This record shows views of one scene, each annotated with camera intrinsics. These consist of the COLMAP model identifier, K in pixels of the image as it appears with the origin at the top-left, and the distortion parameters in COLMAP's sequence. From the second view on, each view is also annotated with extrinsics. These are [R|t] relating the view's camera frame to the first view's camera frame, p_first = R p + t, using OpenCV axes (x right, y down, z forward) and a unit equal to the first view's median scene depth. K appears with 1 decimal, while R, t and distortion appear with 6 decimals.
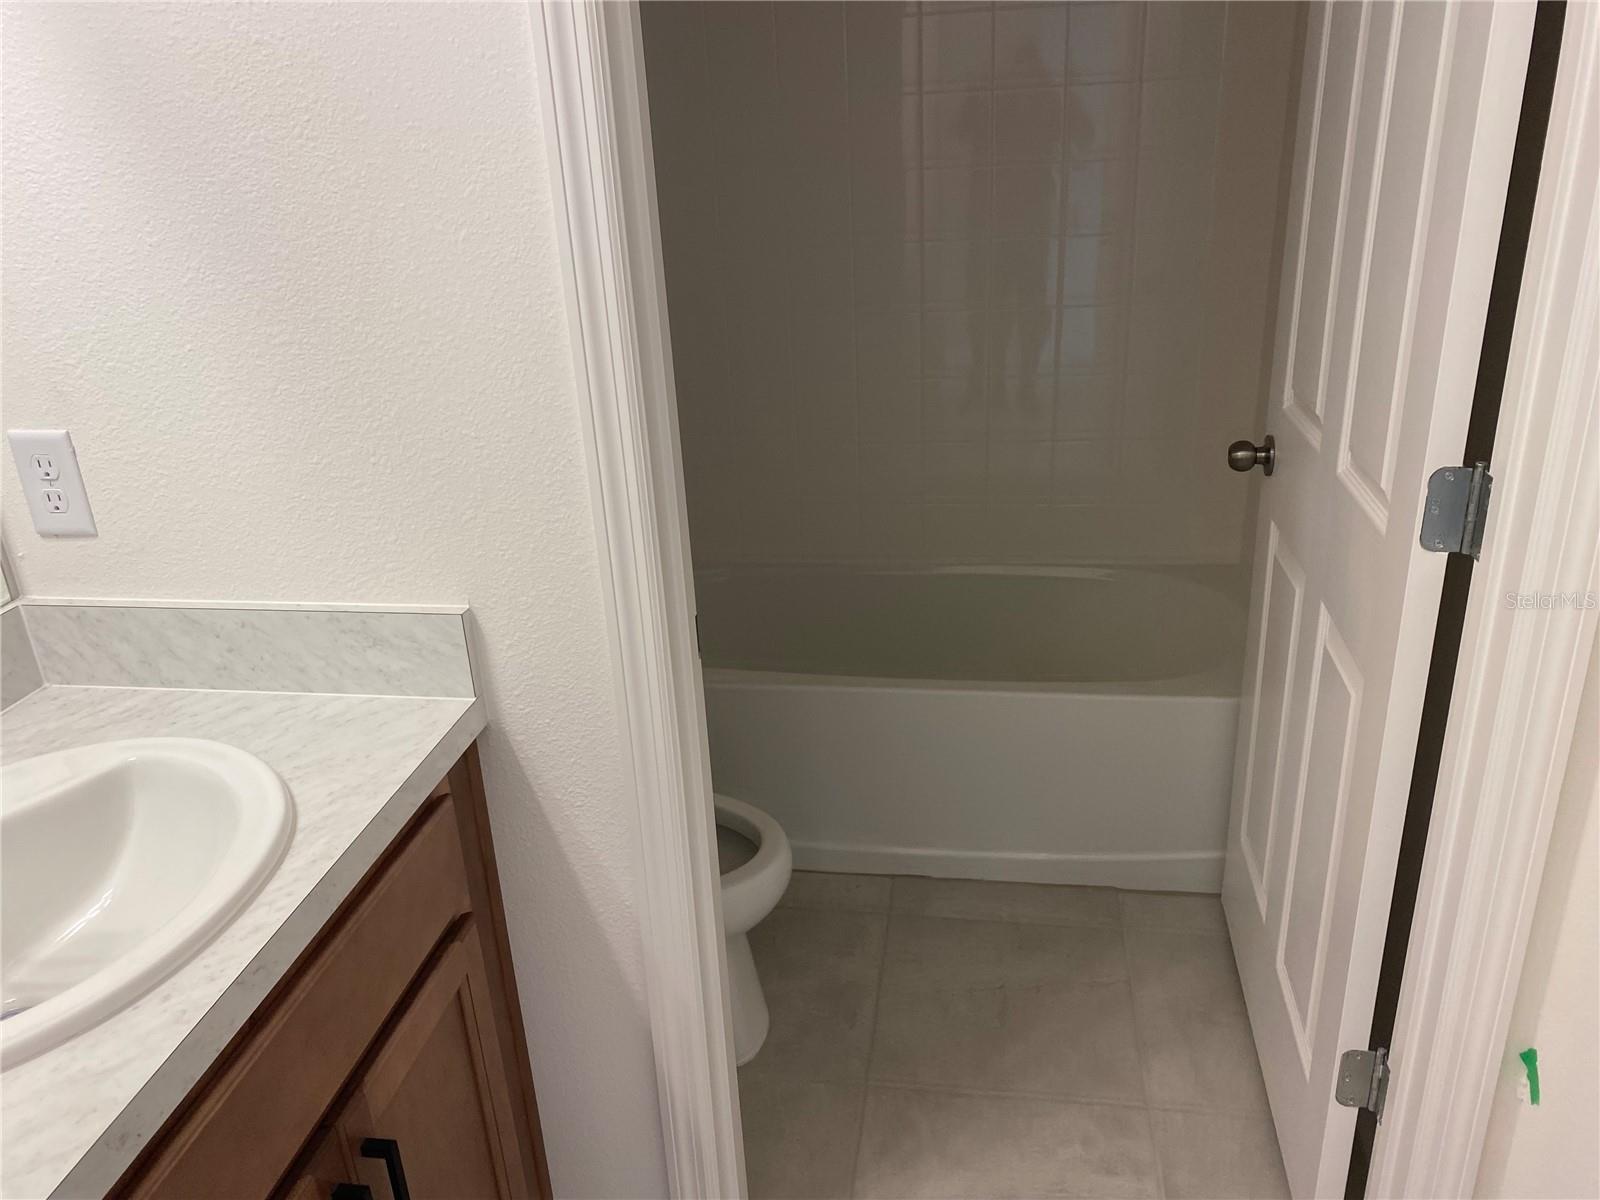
lens RADIAL K [[1245.9, 0, 800.0], [0, 1245.9, 600.0], [0, 0, 1]] dist [-0.010408, -0.003266]
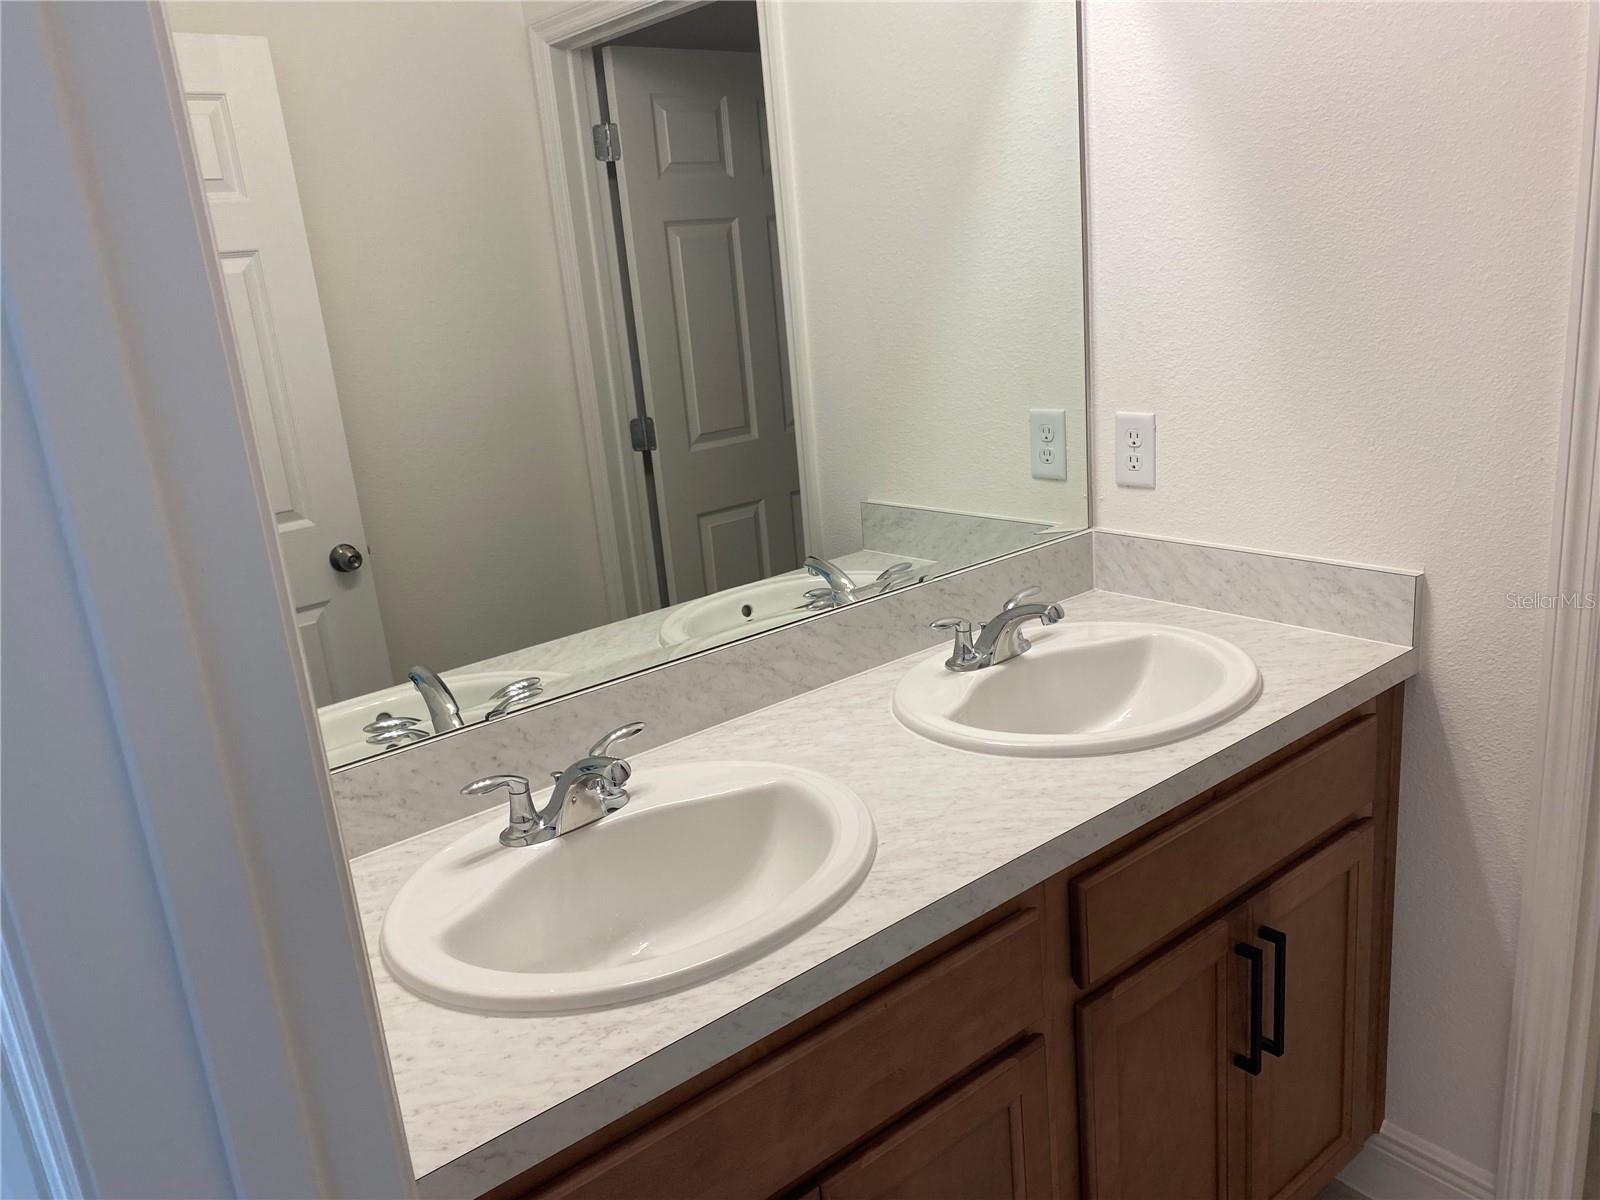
lens RADIAL K [[1214.0, 0, 800.0], [0, 1214.0, 600.0], [0, 0, 1]] dist [0.009204, 0.005945]
pose [[0.741954, 0.165929, -0.649594, 0.068422], [-0.210000, 0.977652, 0.009870, 0.149156], [0.636714, 0.129092, 0.760217, -0.325272]]
